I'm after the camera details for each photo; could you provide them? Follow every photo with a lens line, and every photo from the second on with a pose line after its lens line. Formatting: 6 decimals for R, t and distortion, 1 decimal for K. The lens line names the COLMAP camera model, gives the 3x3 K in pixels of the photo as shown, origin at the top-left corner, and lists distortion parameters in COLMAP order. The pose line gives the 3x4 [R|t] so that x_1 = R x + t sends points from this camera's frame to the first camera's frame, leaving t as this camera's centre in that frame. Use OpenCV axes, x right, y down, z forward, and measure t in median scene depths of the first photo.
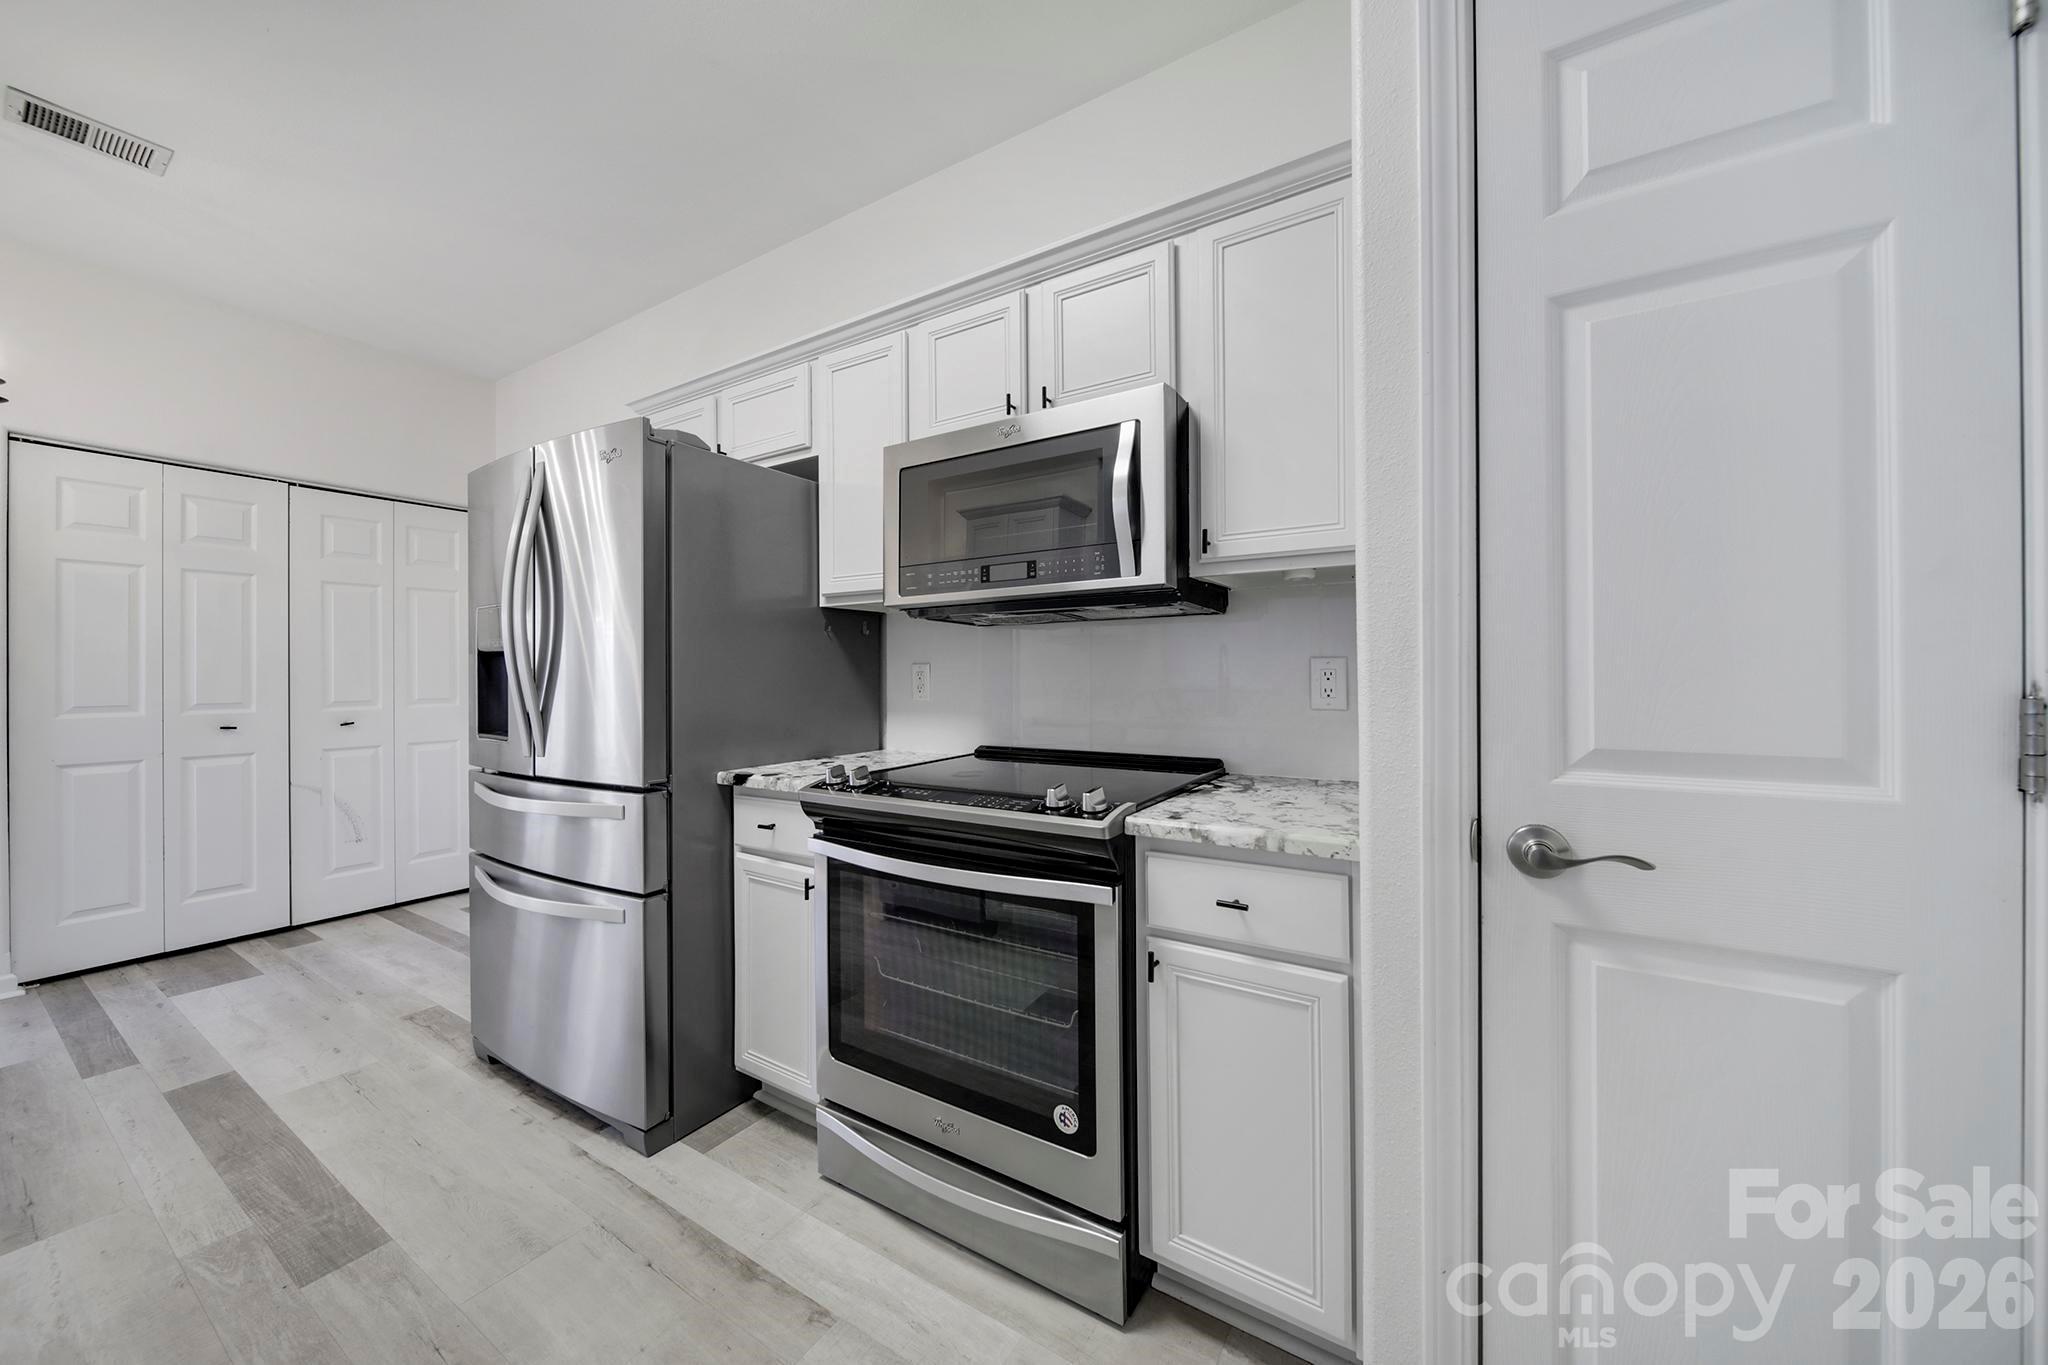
lens RADIAL K [[728.3, 0, 1015.4], [0, 728.3, 677.1], [0, 0, 1]] dist [0.000443, -0.002108]
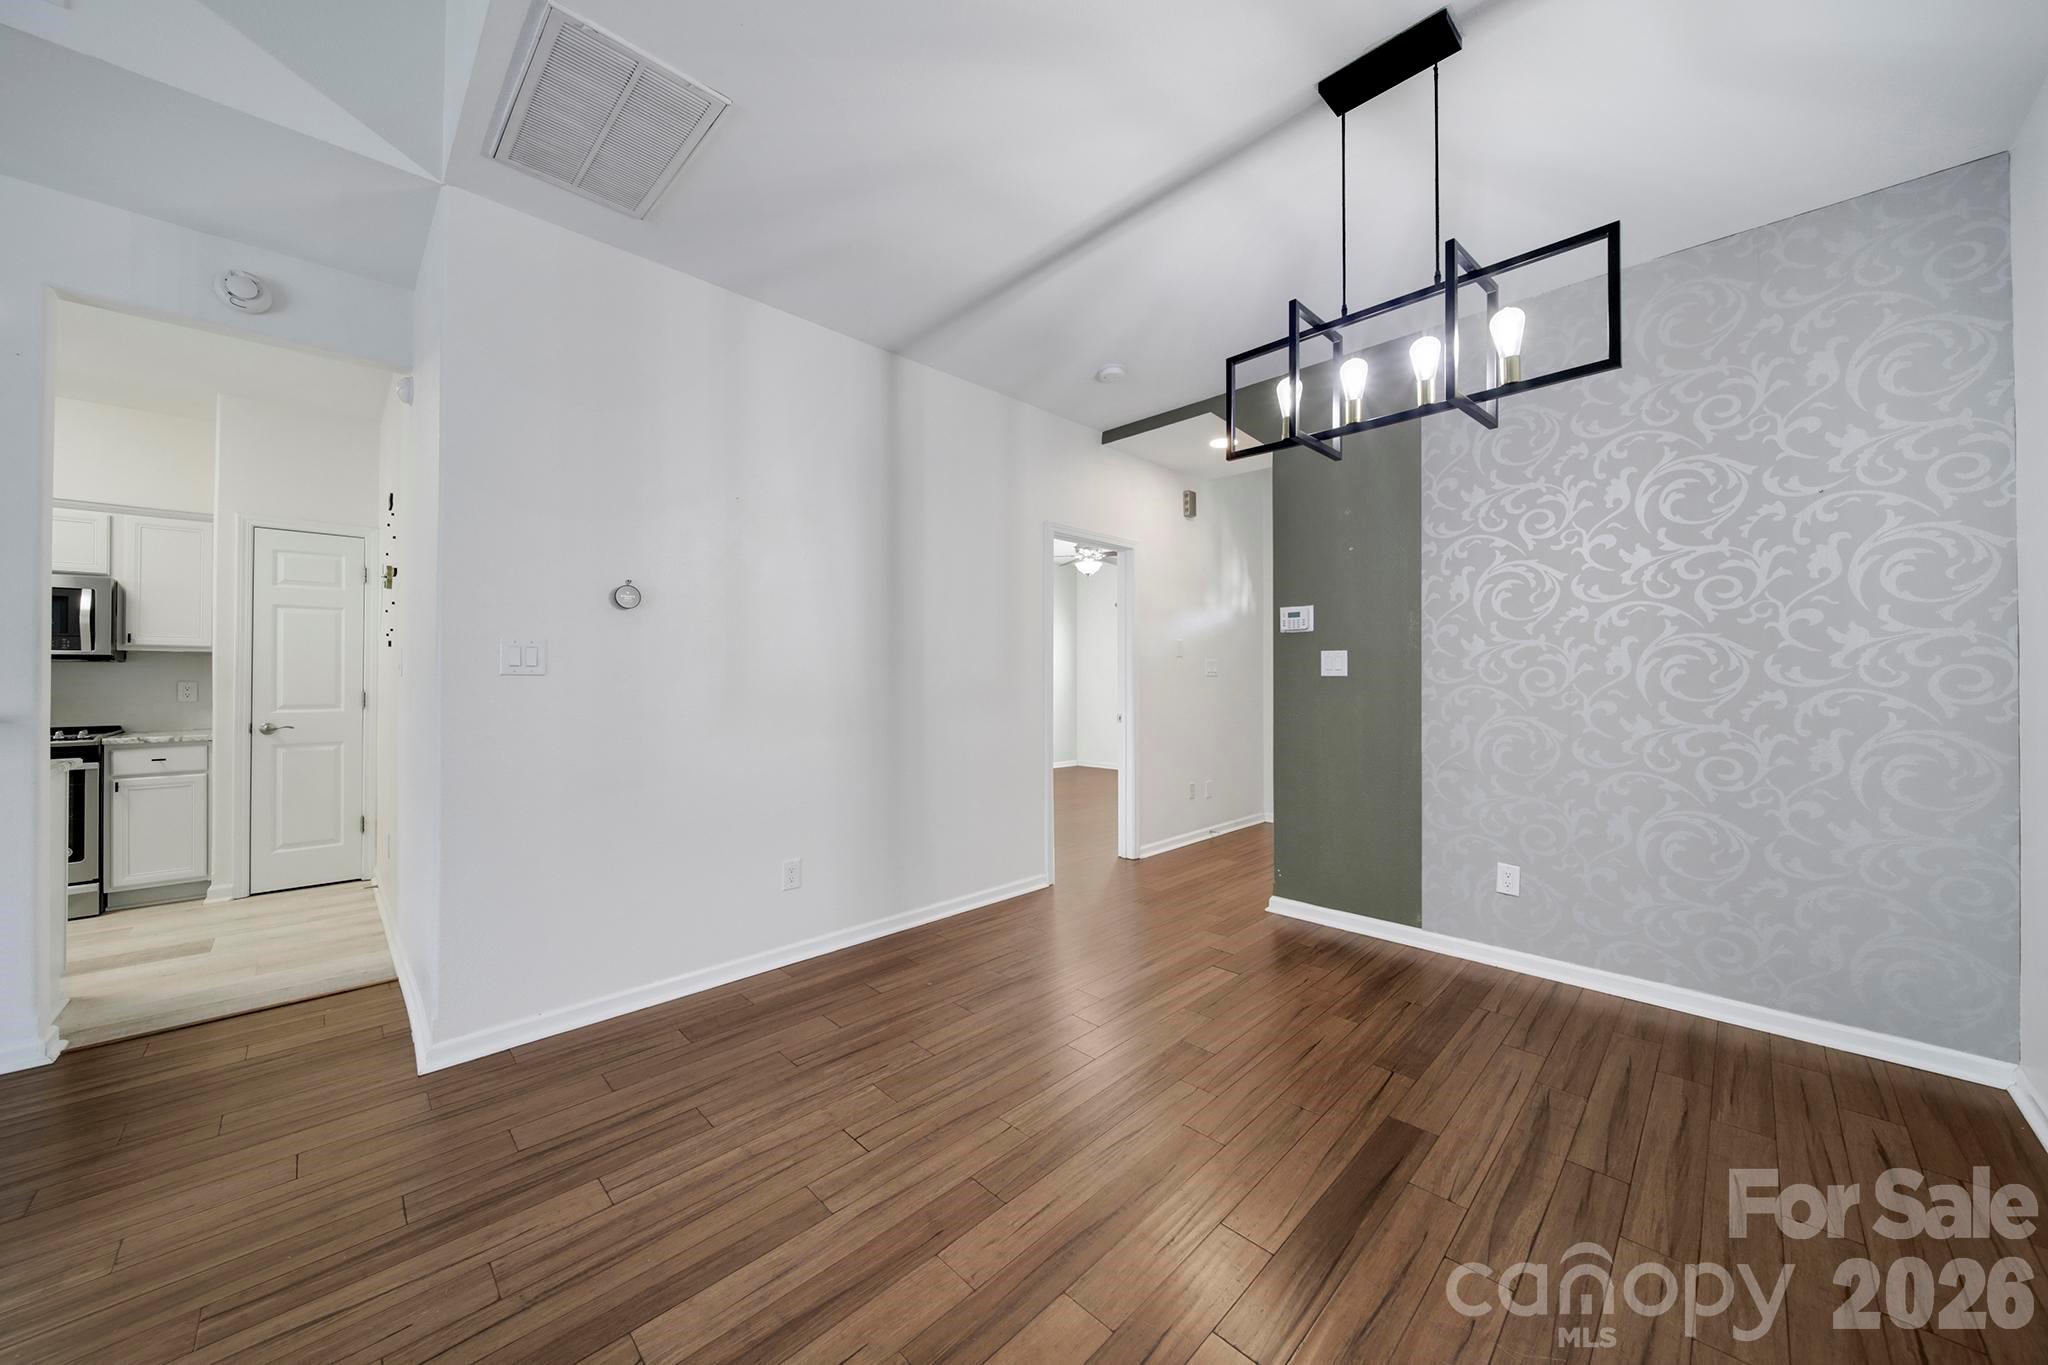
lens RADIAL K [[728.3, 0, 1022.9], [0, 728.3, 667.4], [0, 0, 1]] dist [0.000443, -0.002108]
pose [[0.249341, 0.016168, 0.968281, -1.543683], [0.000142, 0.999860, -0.016732, -0.036733], [-0.968416, 0.004310, 0.249304, -2.902629]]
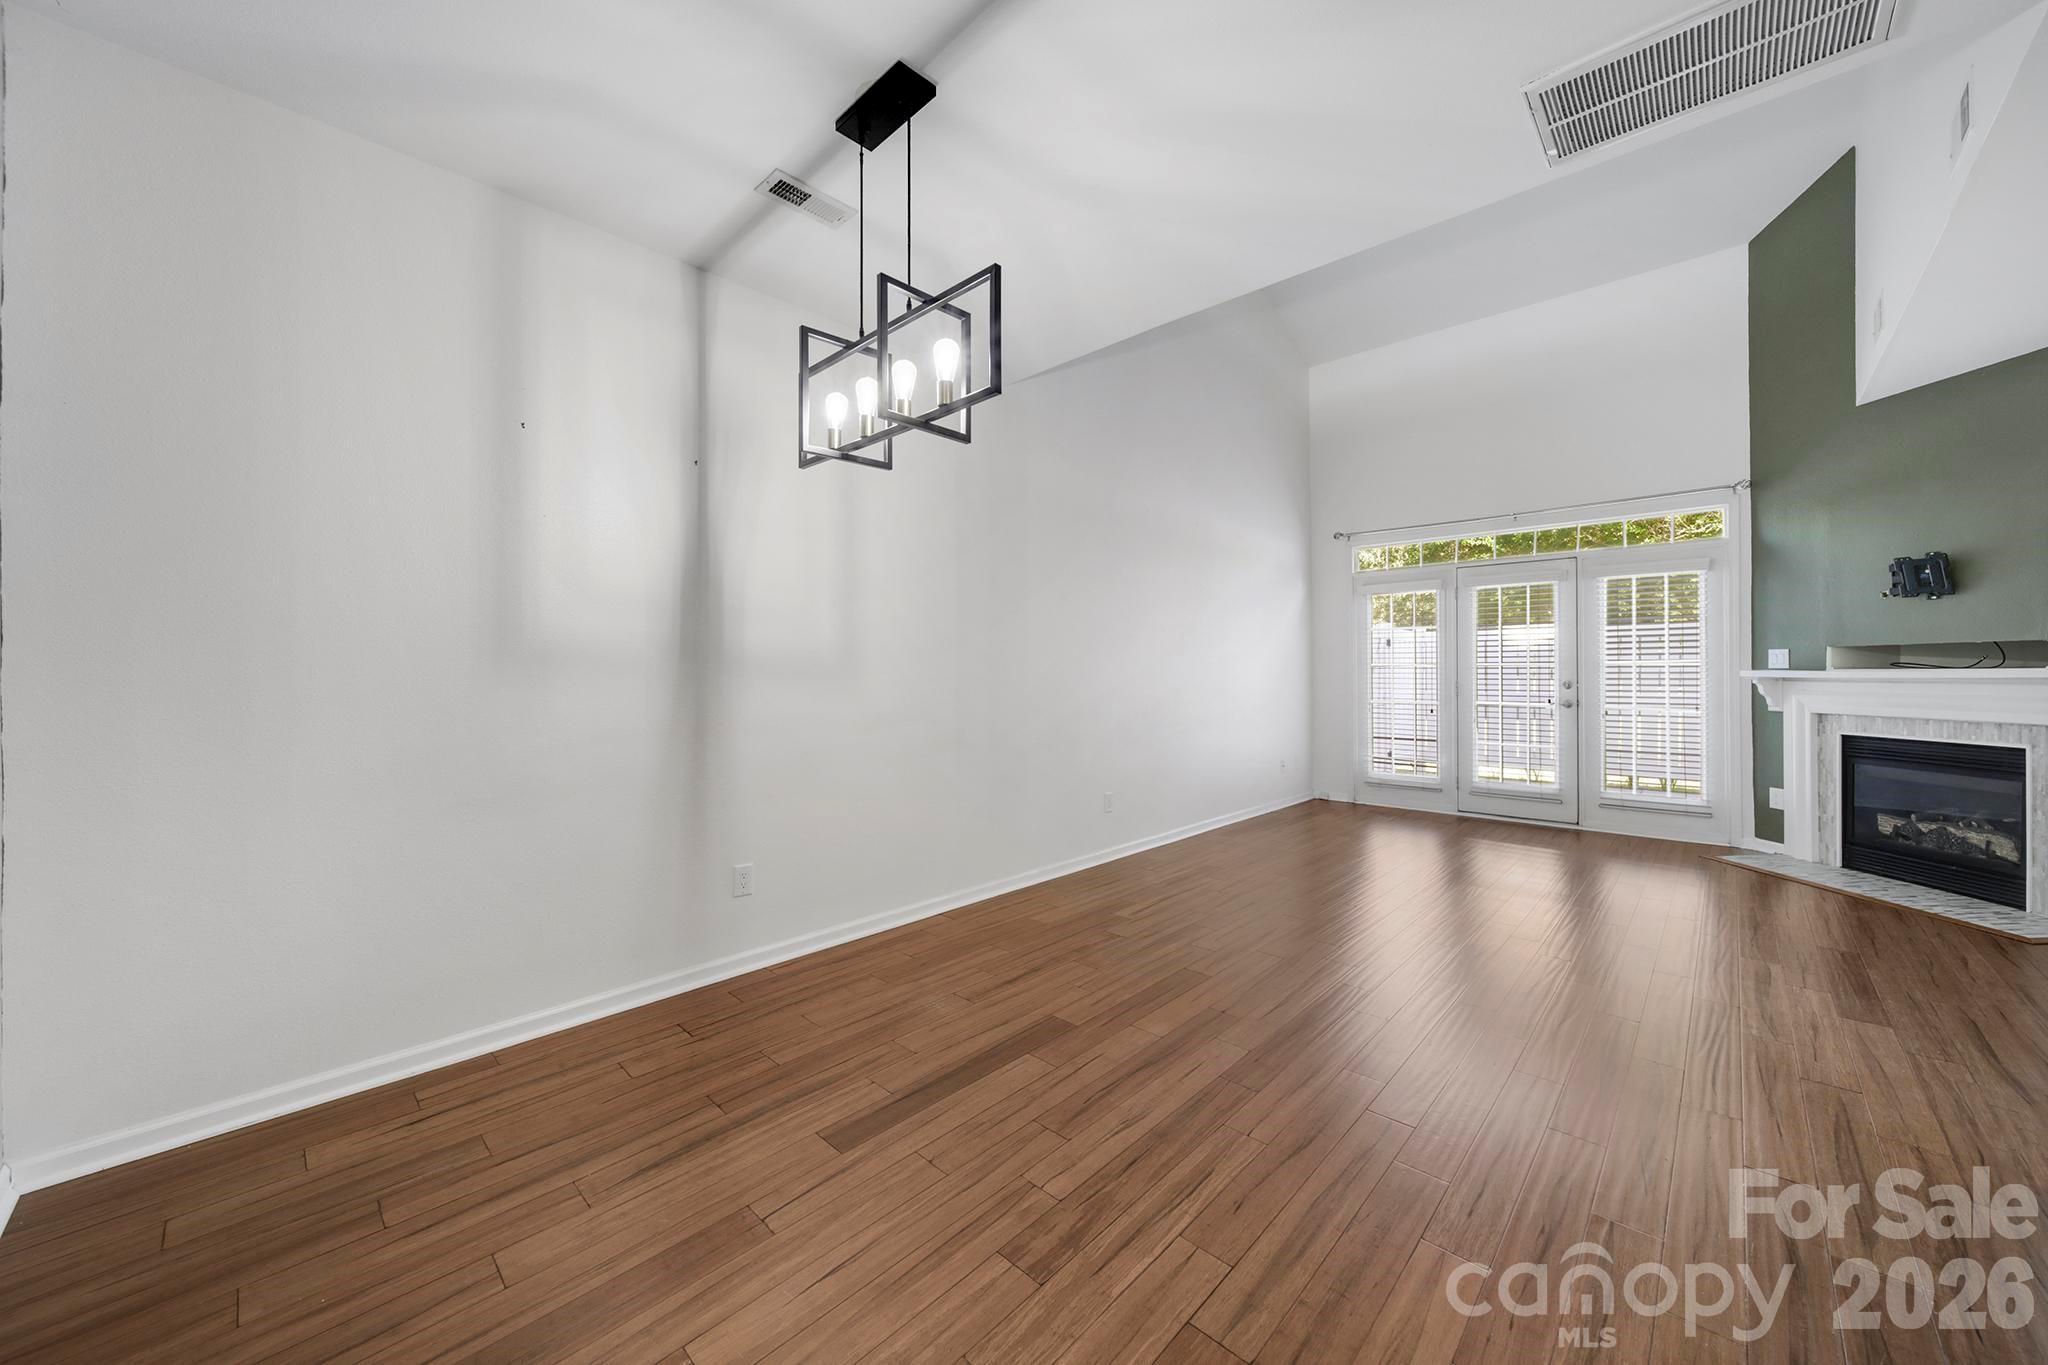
lens RADIAL K [[728.3, 0, 1034.3], [0, 728.3, 666.6], [0, 0, 1]] dist [0.000443, -0.002108]
pose [[-0.224614, -0.002297, -0.974445, 1.100635], [0.005985, 0.999975, -0.003737, -0.050036], [0.974429, -0.006672, -0.224595, -2.611722]]
